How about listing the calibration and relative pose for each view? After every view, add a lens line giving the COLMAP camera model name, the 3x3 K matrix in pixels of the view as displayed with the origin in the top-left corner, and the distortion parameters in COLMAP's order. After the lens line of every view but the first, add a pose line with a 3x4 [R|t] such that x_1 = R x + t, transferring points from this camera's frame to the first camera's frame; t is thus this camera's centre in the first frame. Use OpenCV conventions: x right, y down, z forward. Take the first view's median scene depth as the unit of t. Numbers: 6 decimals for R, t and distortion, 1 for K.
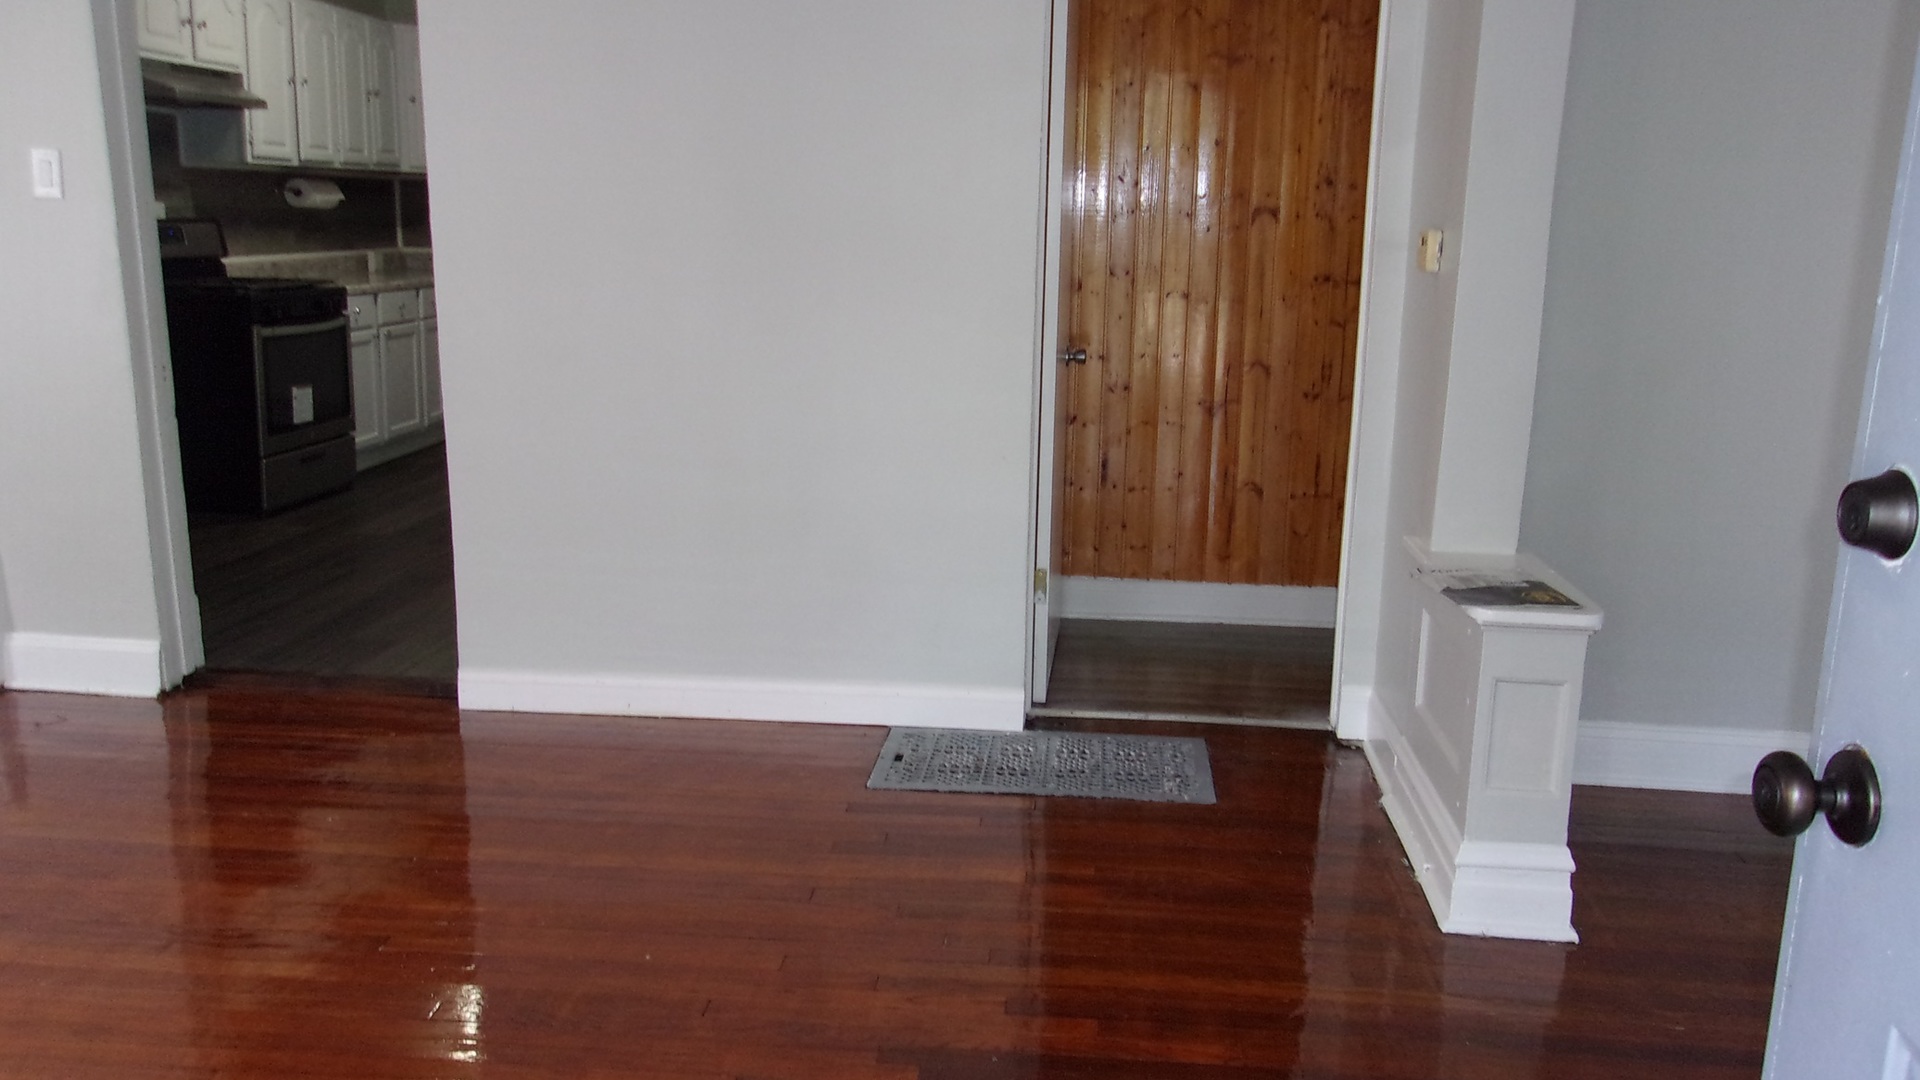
lens RADIAL K [[1520.3, 0, 961.4], [0, 1520.3, 540.8], [0, 0, 1]] dist [0.001256, 0.021632]
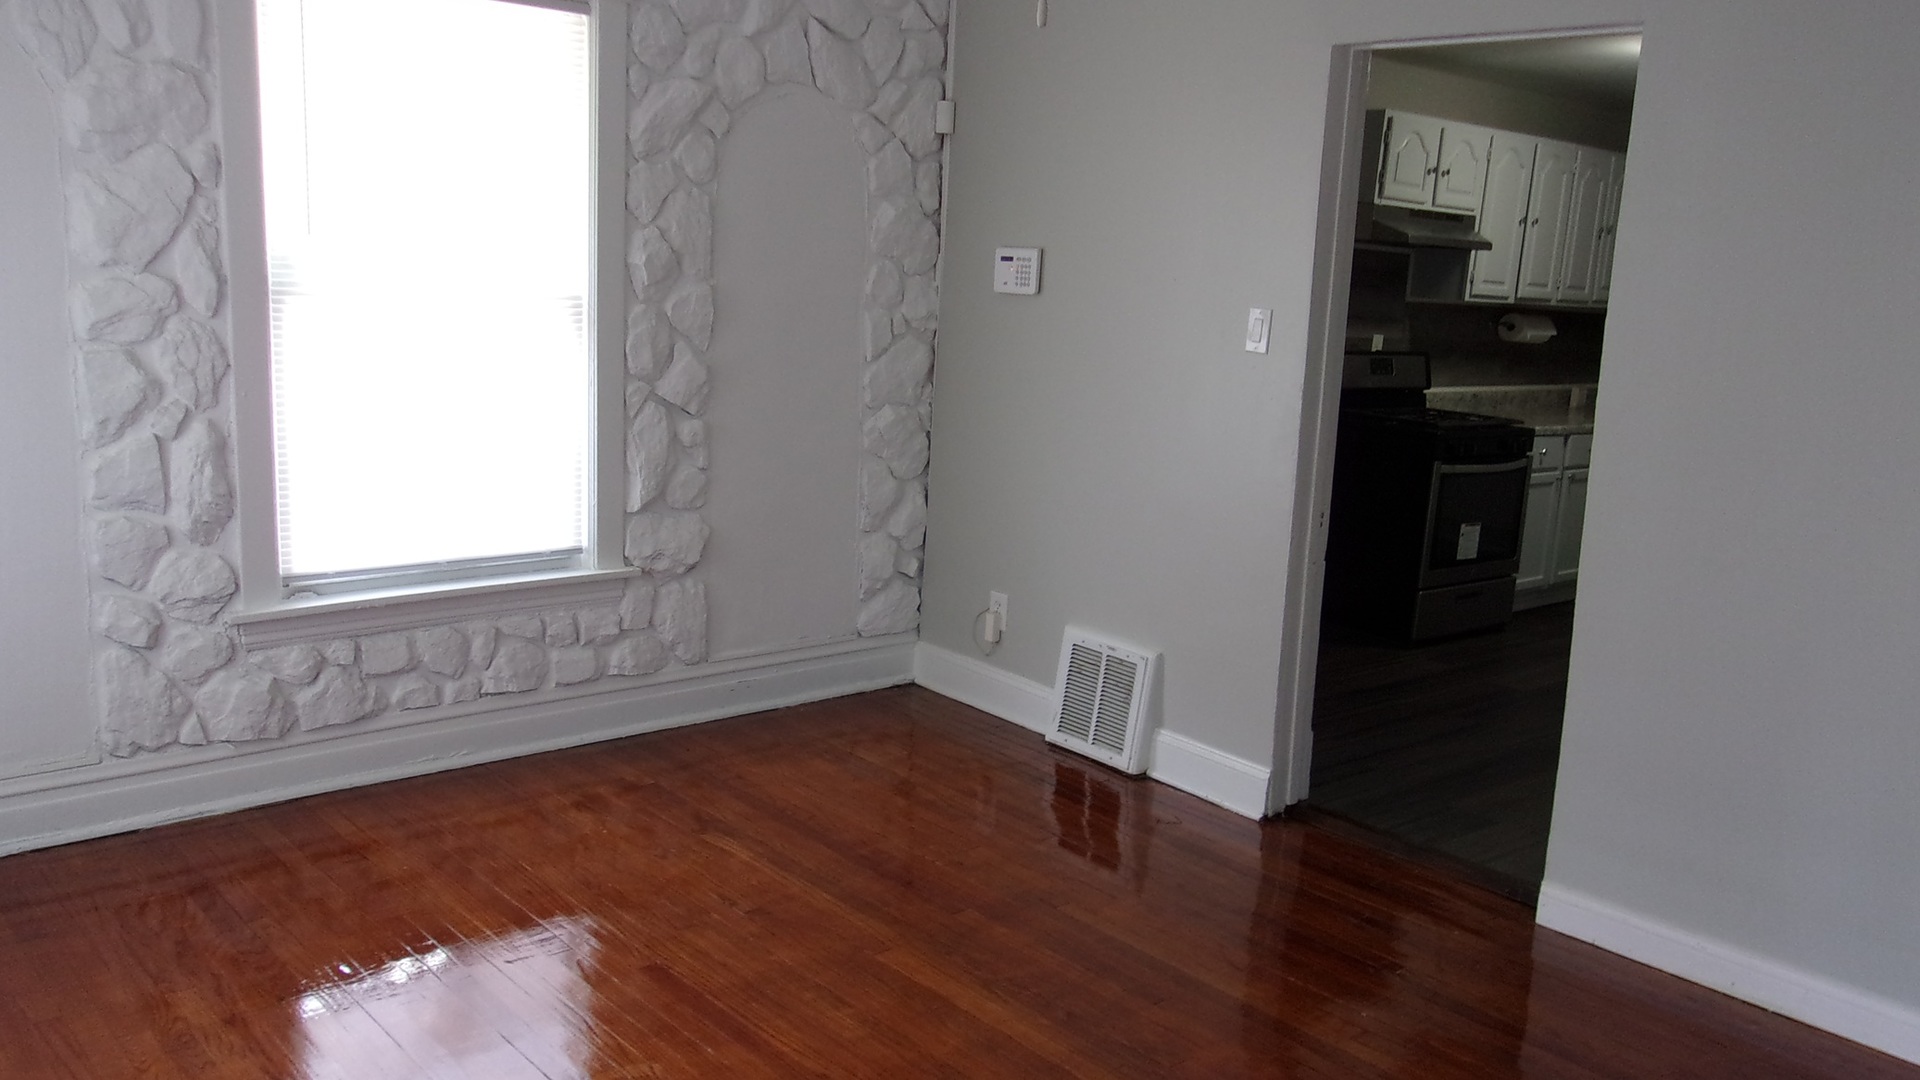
lens RADIAL K [[1520.3, 0, 965.1], [0, 1520.3, 533.4], [0, 0, 1]] dist [0.001256, 0.021632]
pose [[0.720581, 0.139299, -0.679234, 0.006993], [-0.186277, 0.982490, 0.003875, -0.036185], [0.667880, 0.123734, 0.733912, 0.042870]]
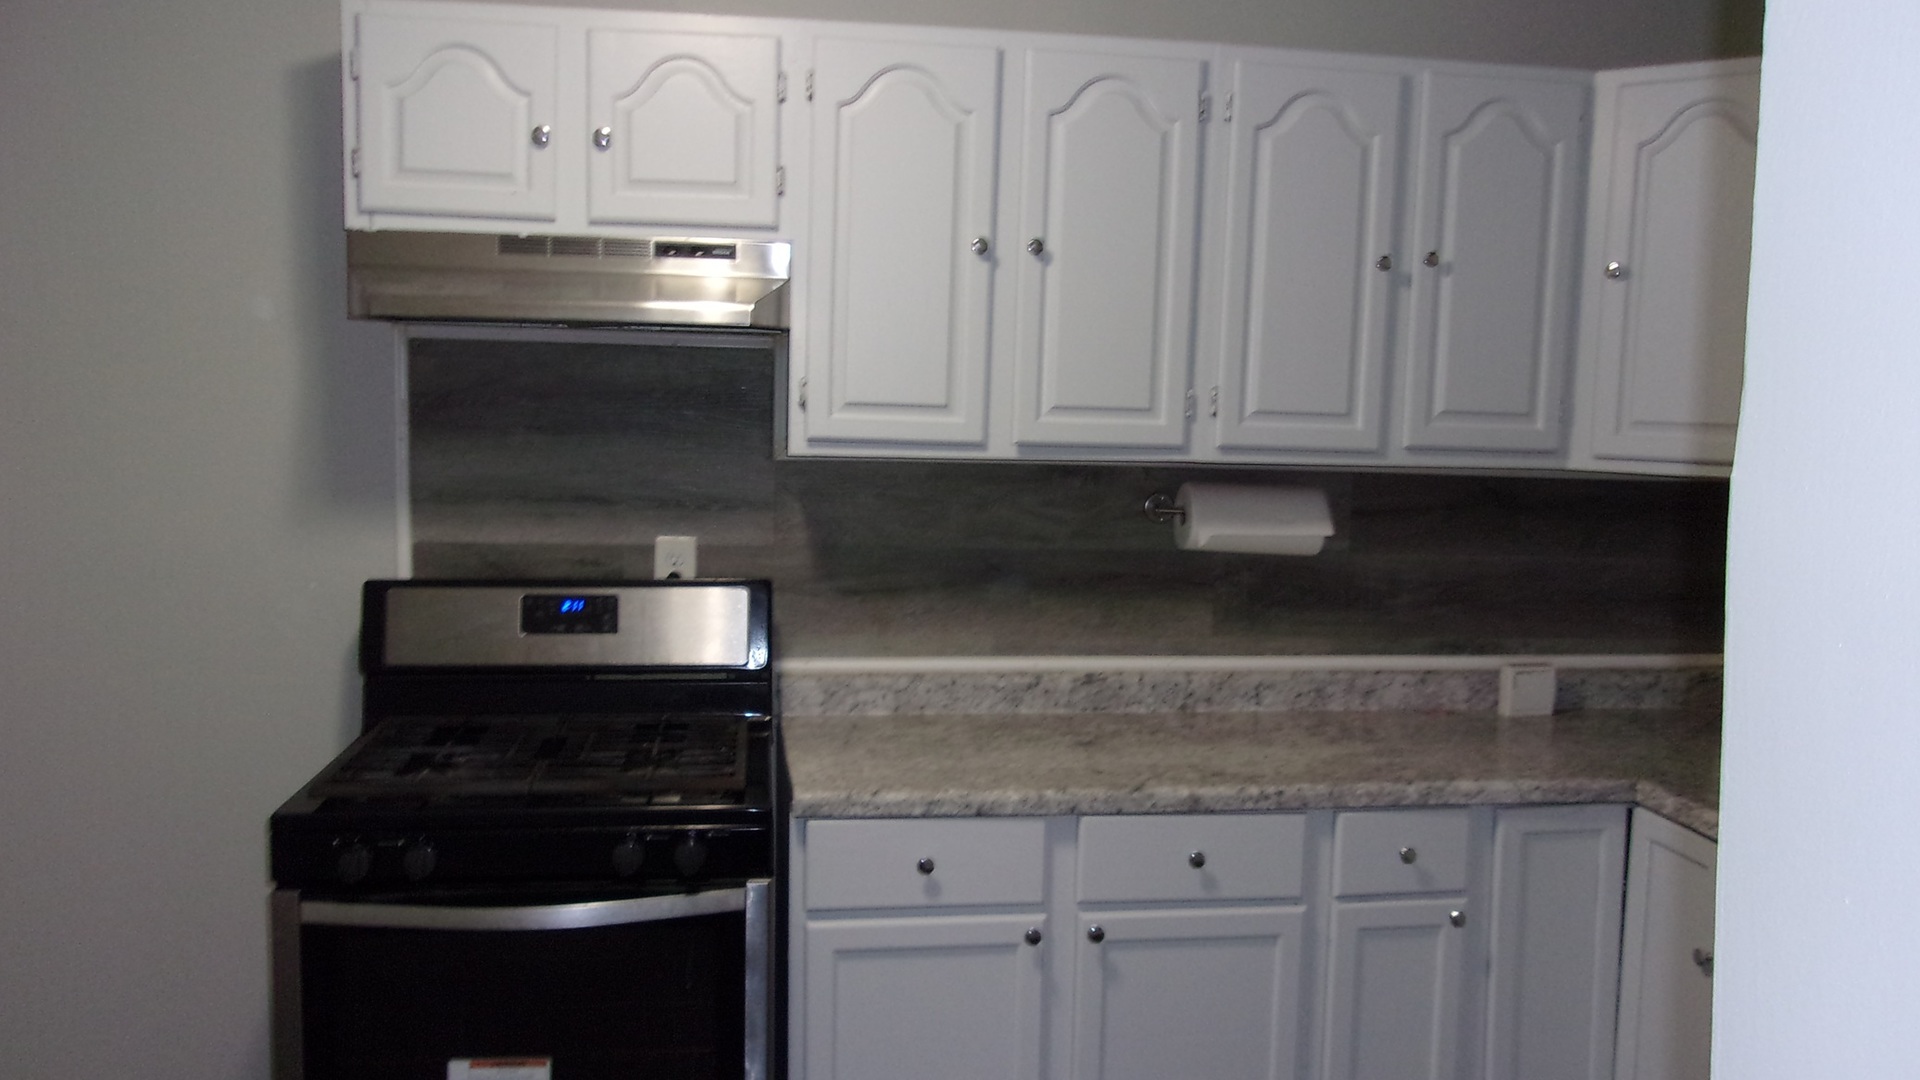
lens RADIAL K [[1520.3, 0, 958.3], [0, 1520.3, 532.9], [0, 0, 1]] dist [0.001256, 0.021632]
pose [[0.210711, 0.081427, -0.974151, -0.062272], [-0.221711, 0.974537, 0.033502, -0.257333], [0.952074, 0.208921, 0.223399, 0.977870]]
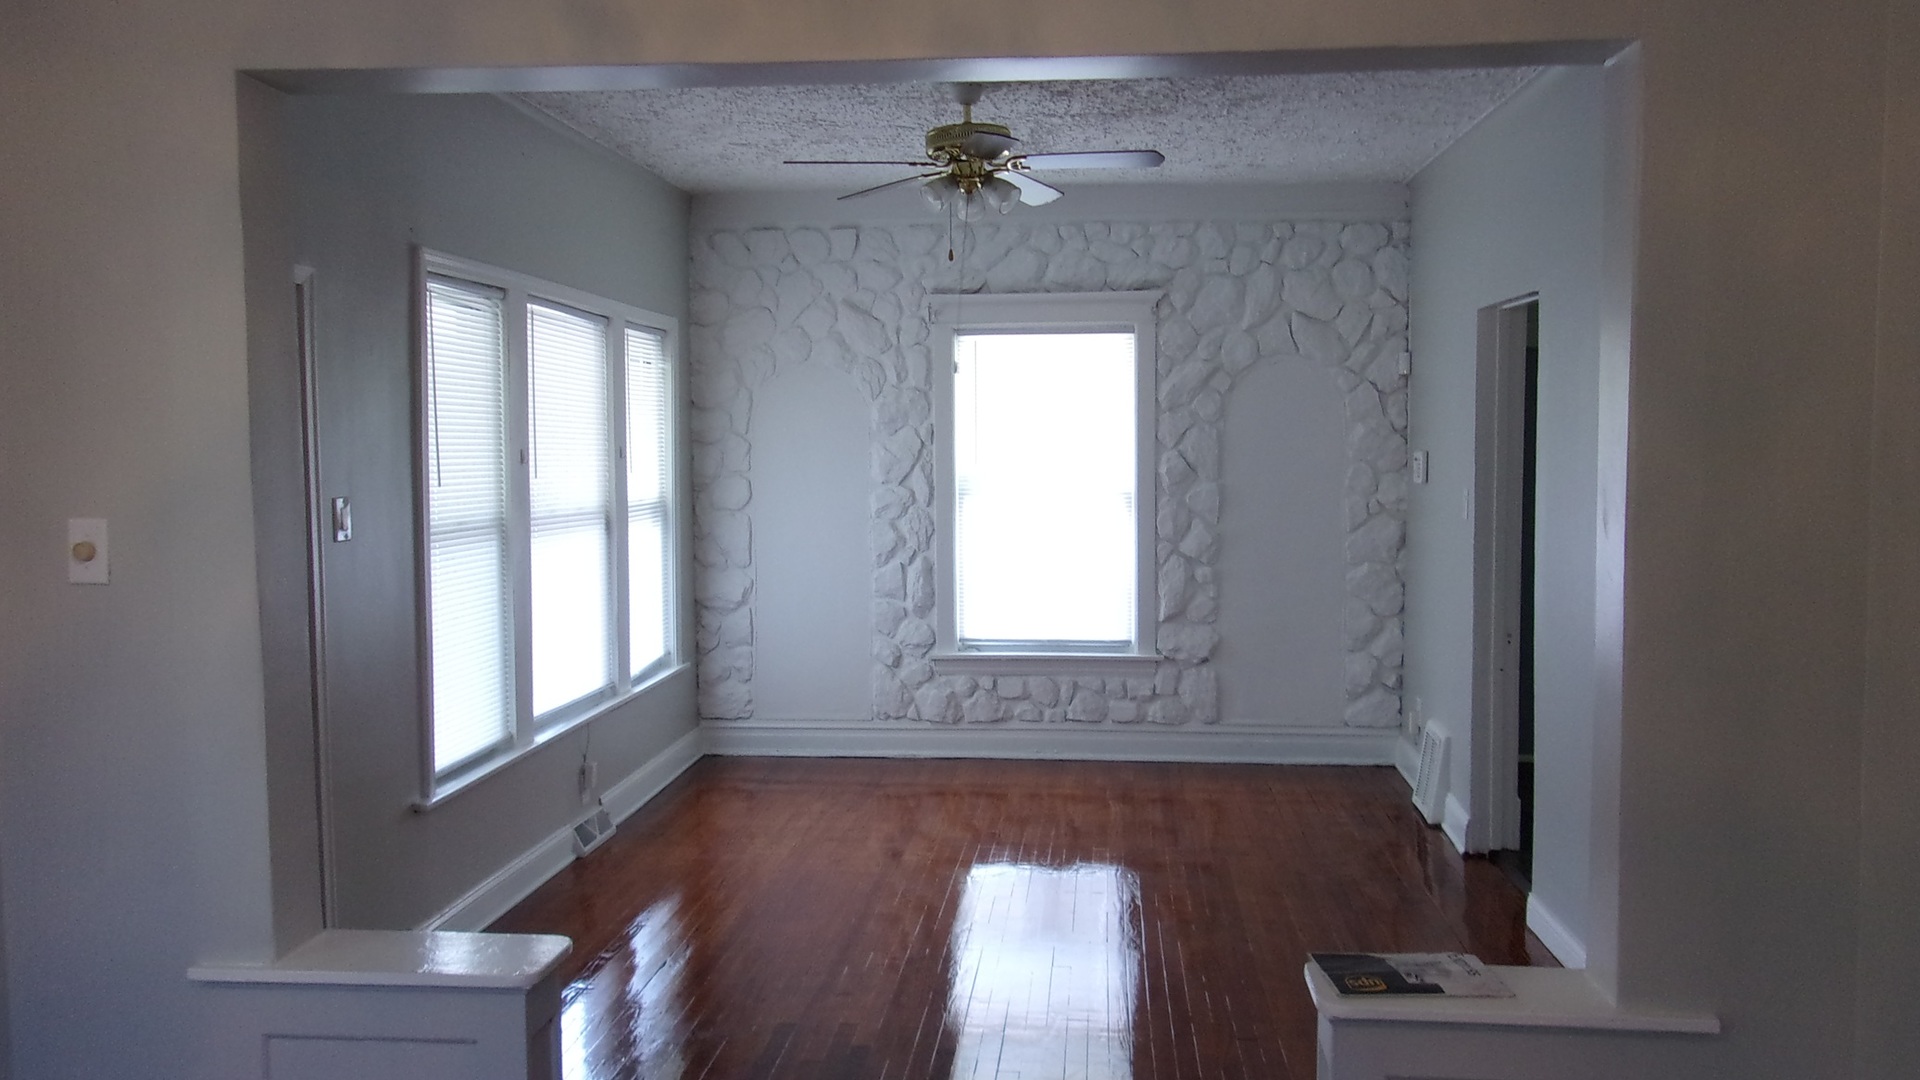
lens RADIAL K [[1520.3, 0, 958.4], [0, 1520.3, 537.6], [0, 0, 1]] dist [0.001256, 0.021632]
pose [[-0.007959, 0.047912, -0.998820, 0.565878], [-0.216466, 0.975085, 0.048498, -0.098805], [0.976258, 0.216597, 0.002610, 0.285715]]
